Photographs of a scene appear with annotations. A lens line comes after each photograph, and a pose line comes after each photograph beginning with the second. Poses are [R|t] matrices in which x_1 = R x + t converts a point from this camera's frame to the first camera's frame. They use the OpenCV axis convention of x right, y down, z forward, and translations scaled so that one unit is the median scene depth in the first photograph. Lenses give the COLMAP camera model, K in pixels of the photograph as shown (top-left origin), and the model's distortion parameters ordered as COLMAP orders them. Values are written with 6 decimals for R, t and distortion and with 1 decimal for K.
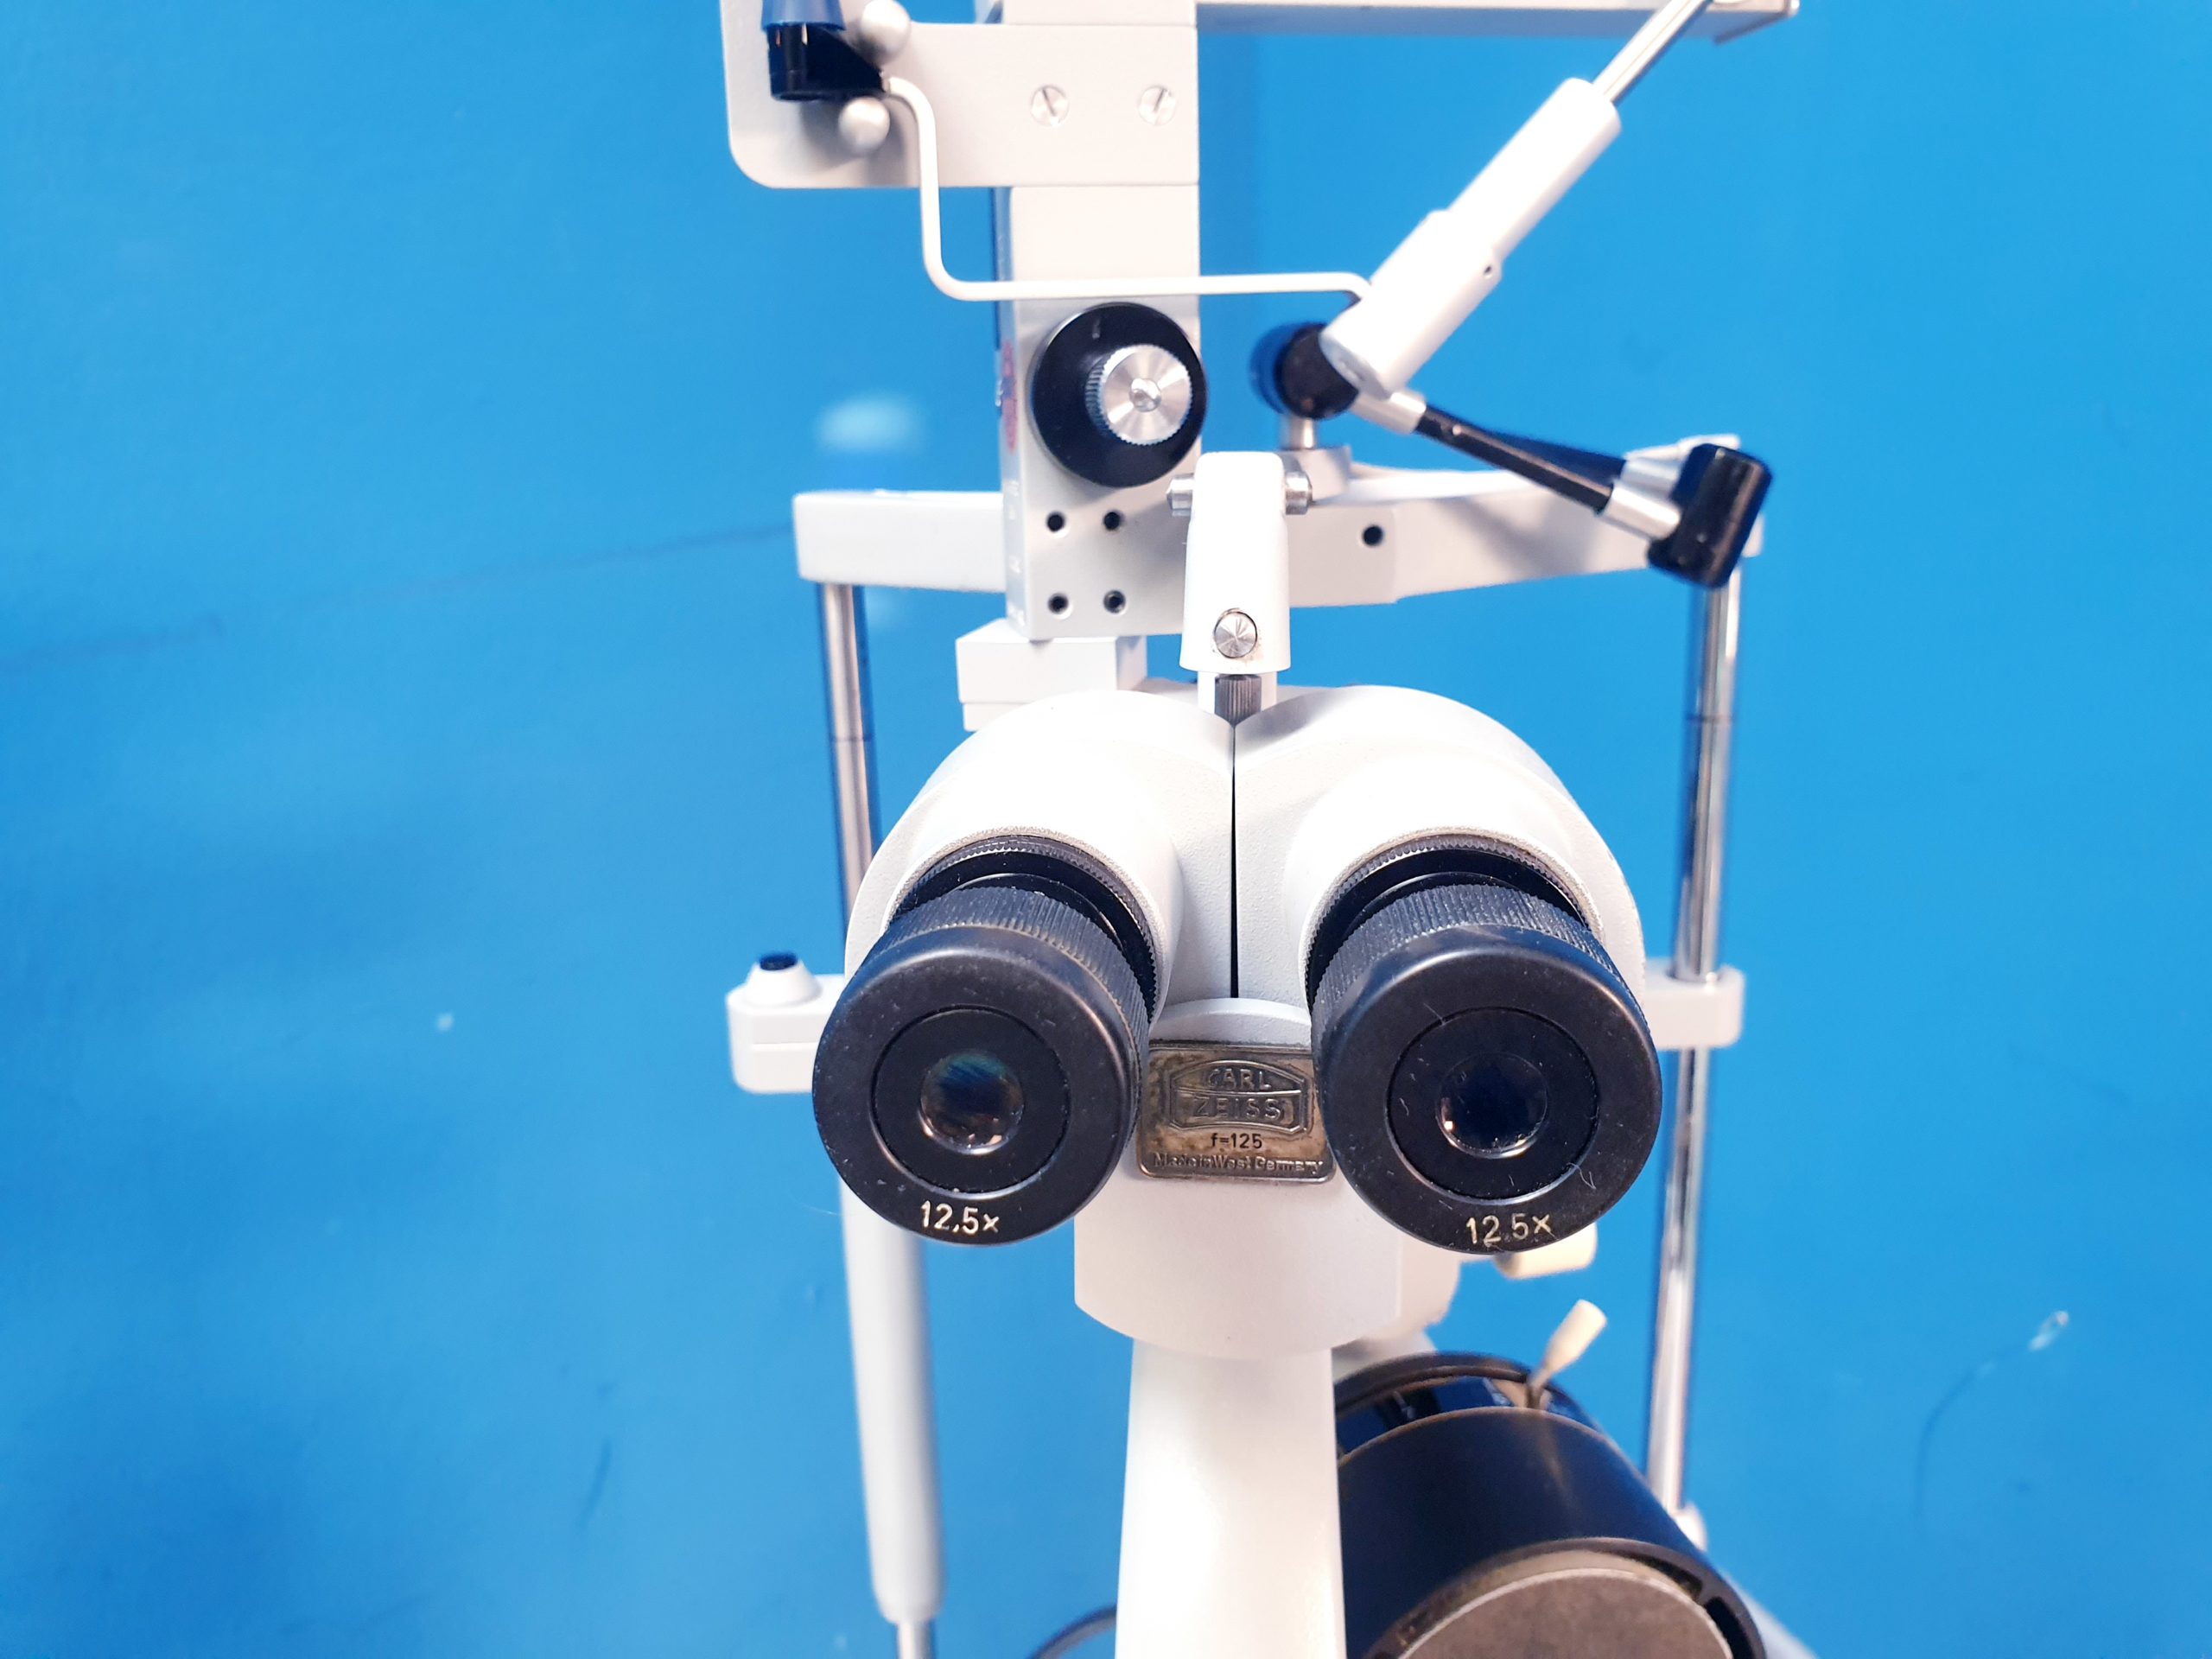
lens RADIAL K [[1785.1, 0, 1112.9], [0, 1785.1, 807.0], [0, 0, 1]] dist [0.014298, -0.019413]
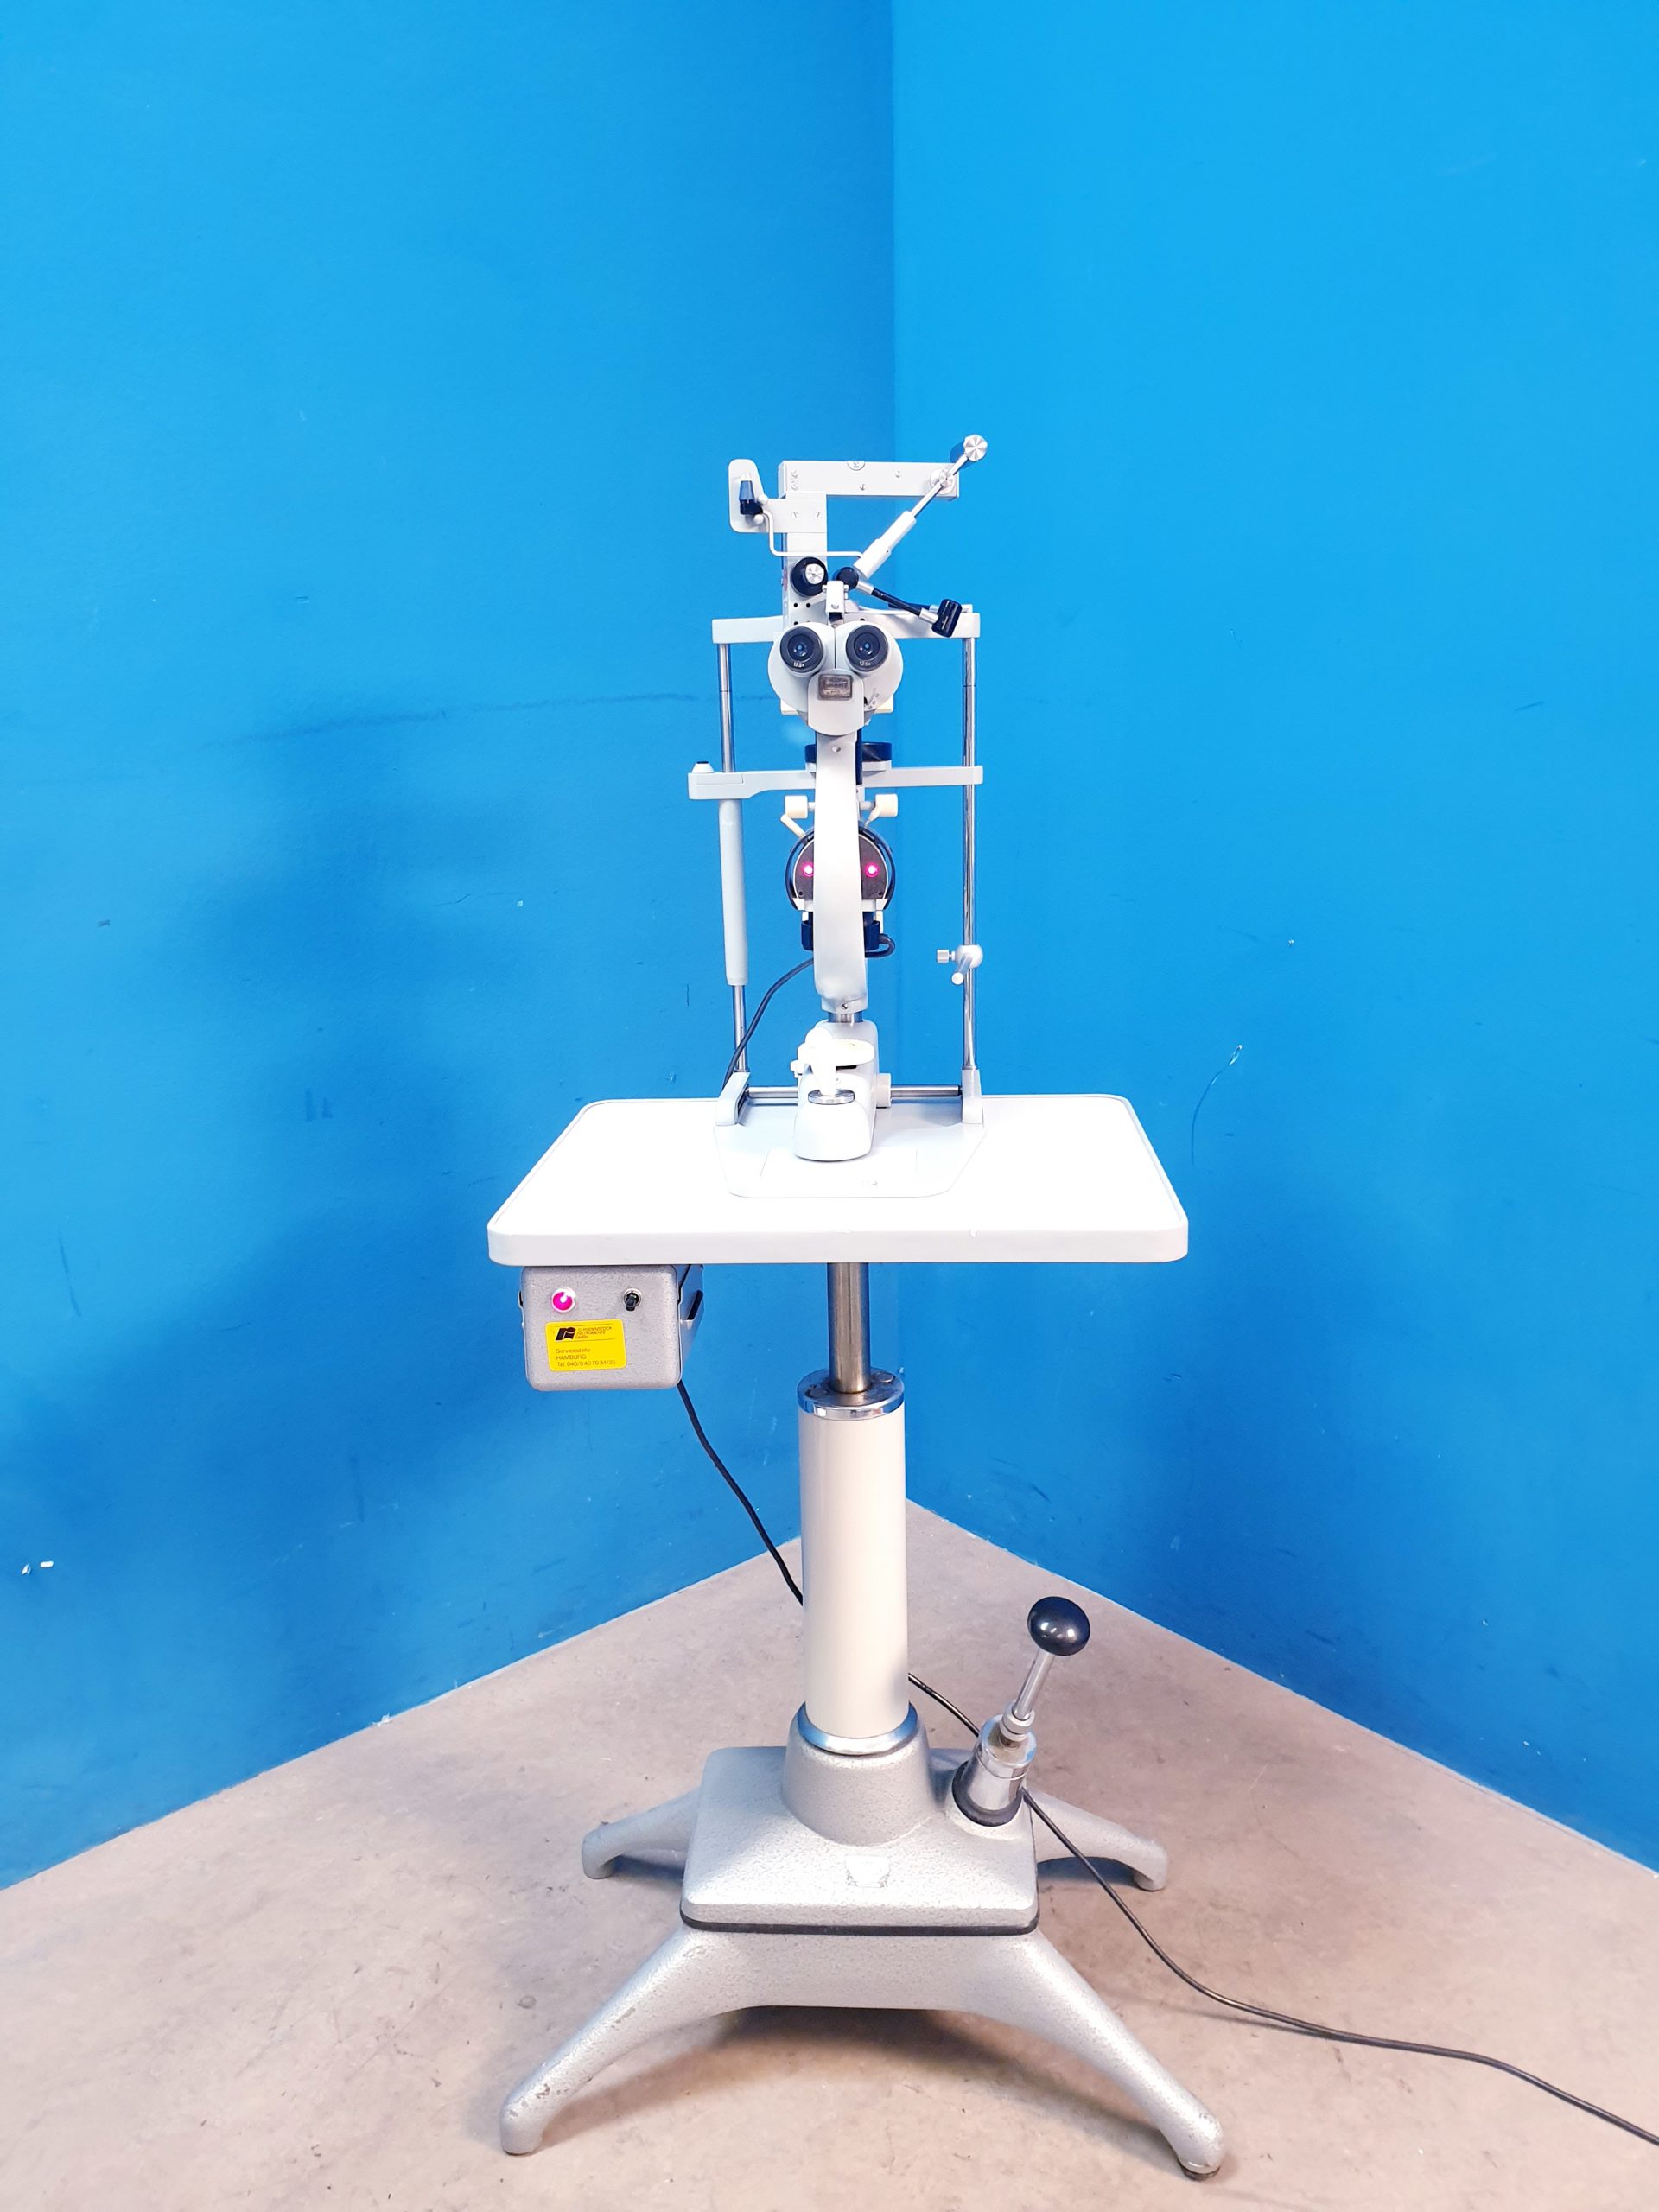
lens RADIAL K [[1785.1, 0, 830.9], [0, 1785.1, 1133.1], [0, 0, 1]] dist [0.014298, -0.019413]
pose [[0.999168, -0.002796, 0.040691, -0.143504], [0.004303, 0.999306, -0.036995, 1.478640], [-0.040559, 0.037139, 0.998487, -3.831794]]
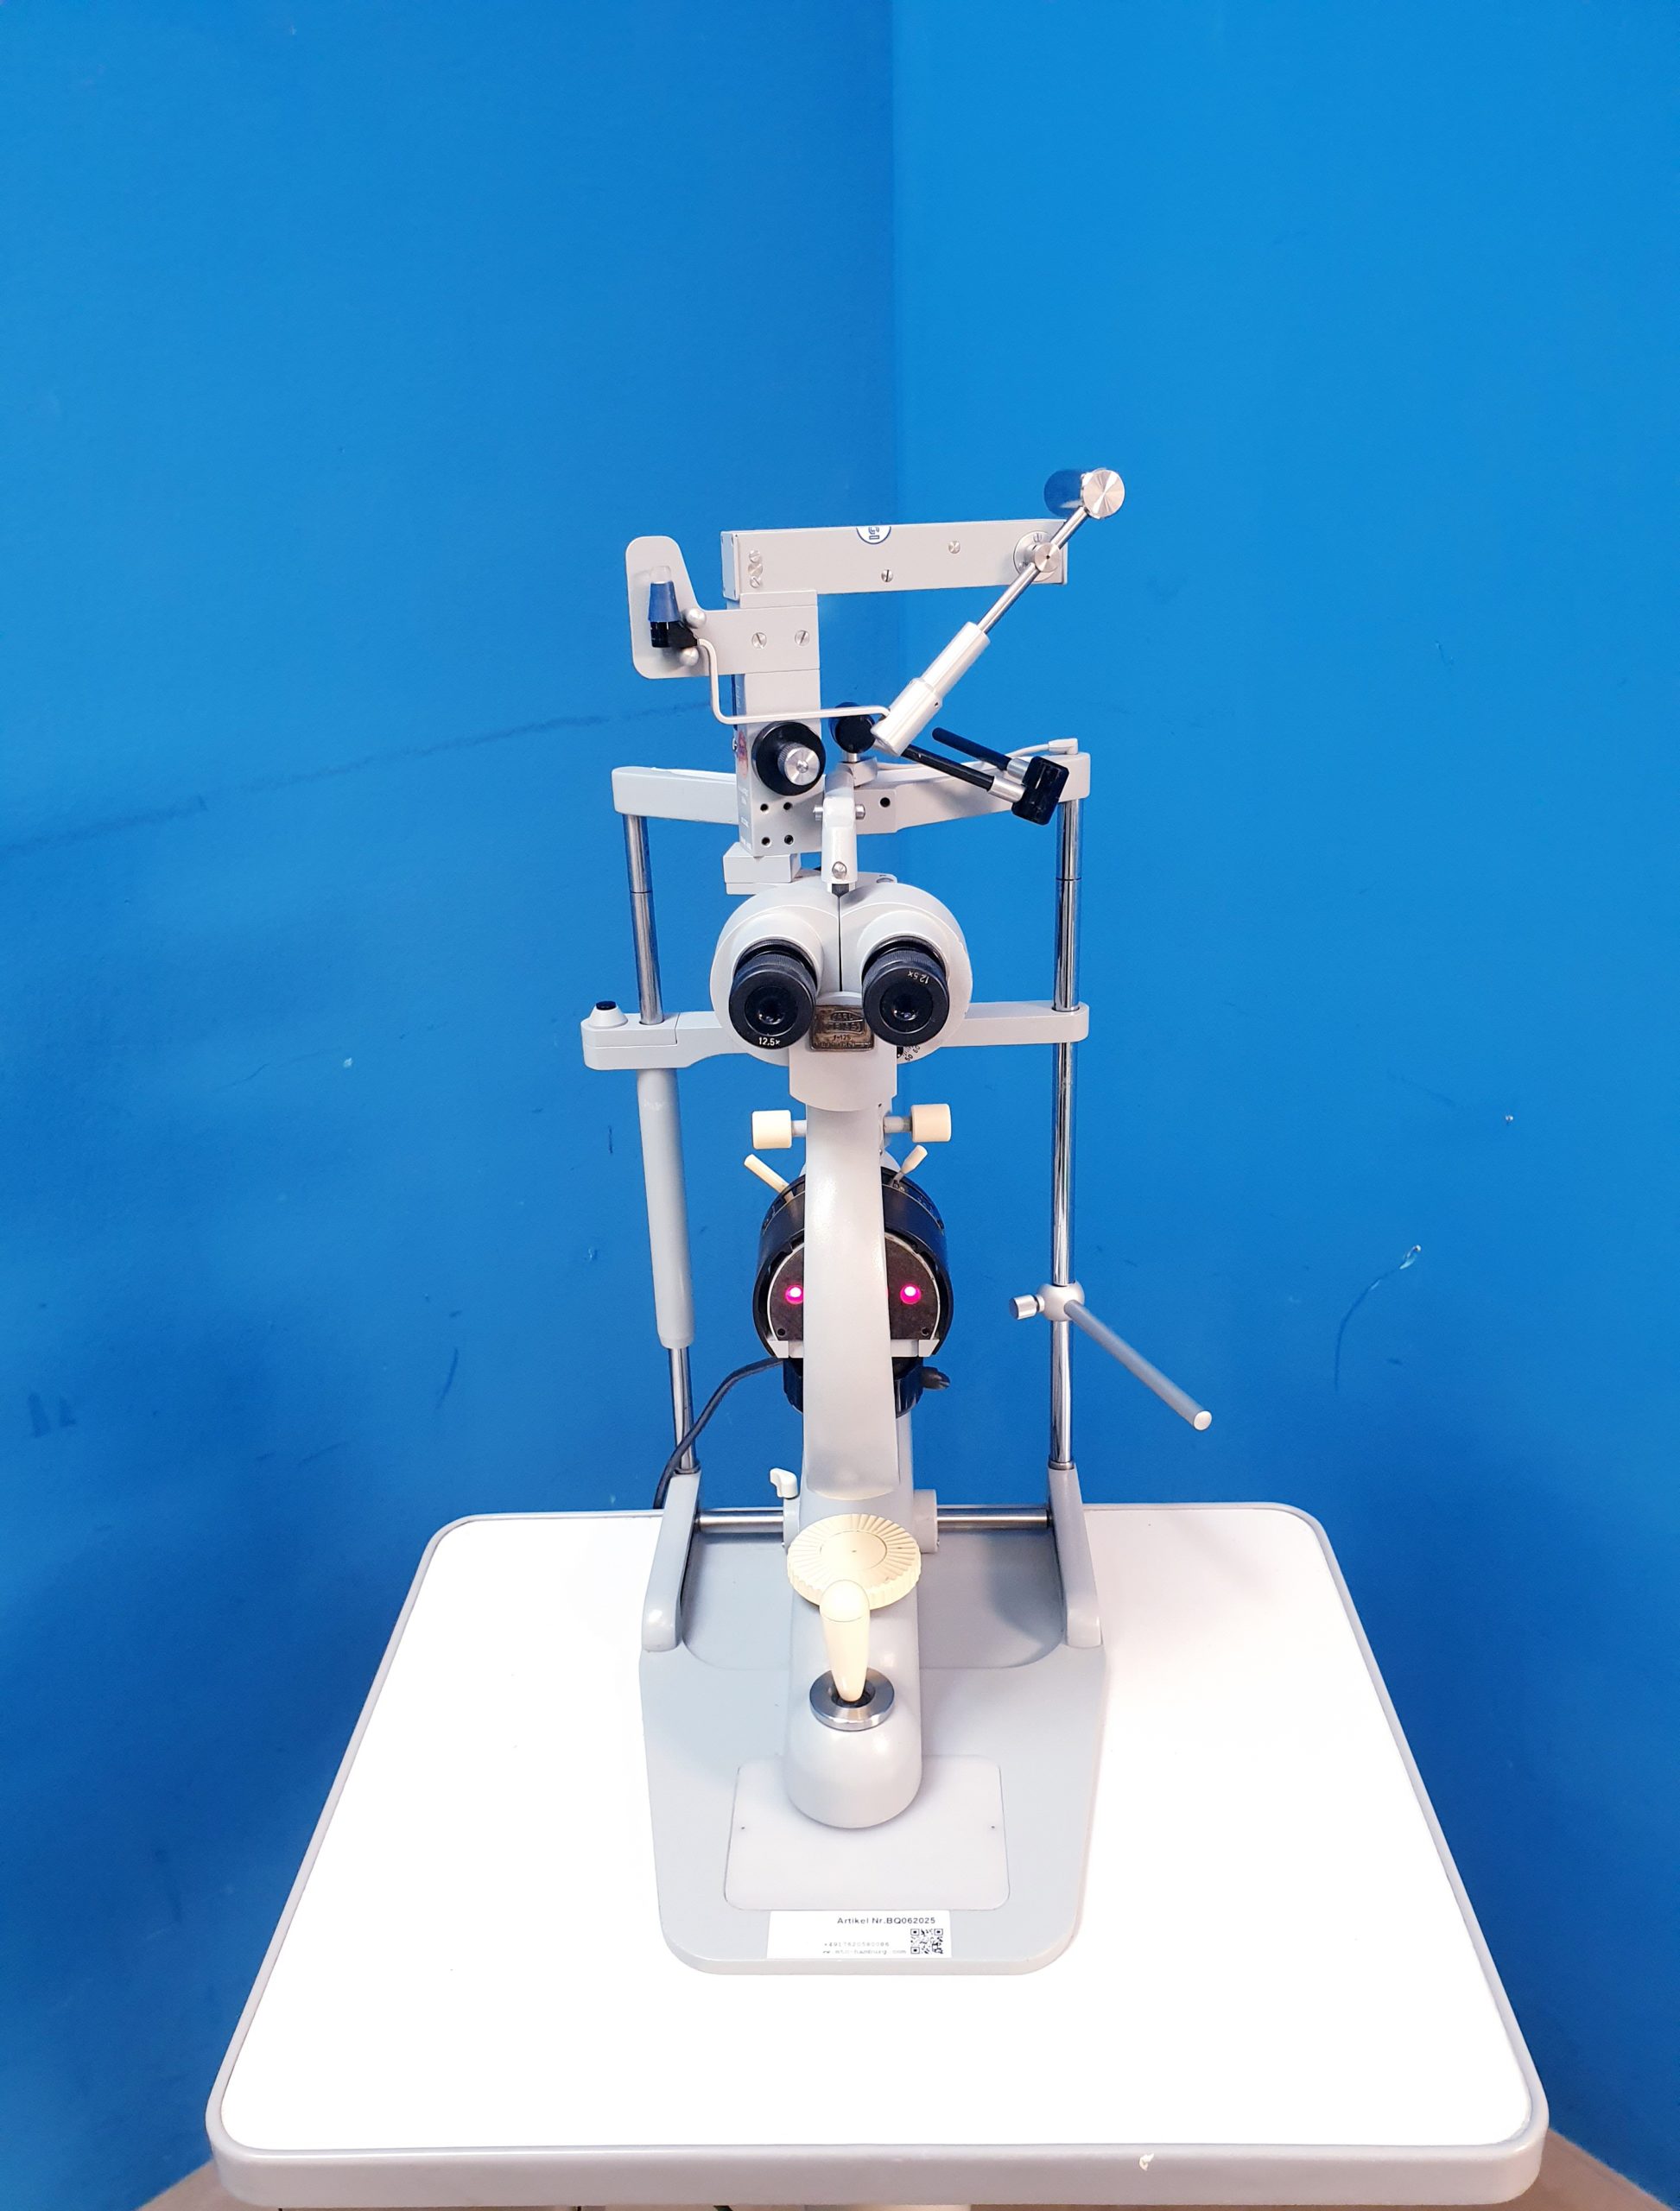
lens RADIAL K [[1780.8, 0, 832.0], [0, 1780.8, 1102.4], [0, 0, 1]] dist [-0.016030, -0.026901]
pose [[0.997759, -0.028339, 0.060605, -0.105344], [0.021209, 0.993116, 0.115199, -0.040452], [-0.063452, -0.113656, 0.991492, -1.567011]]
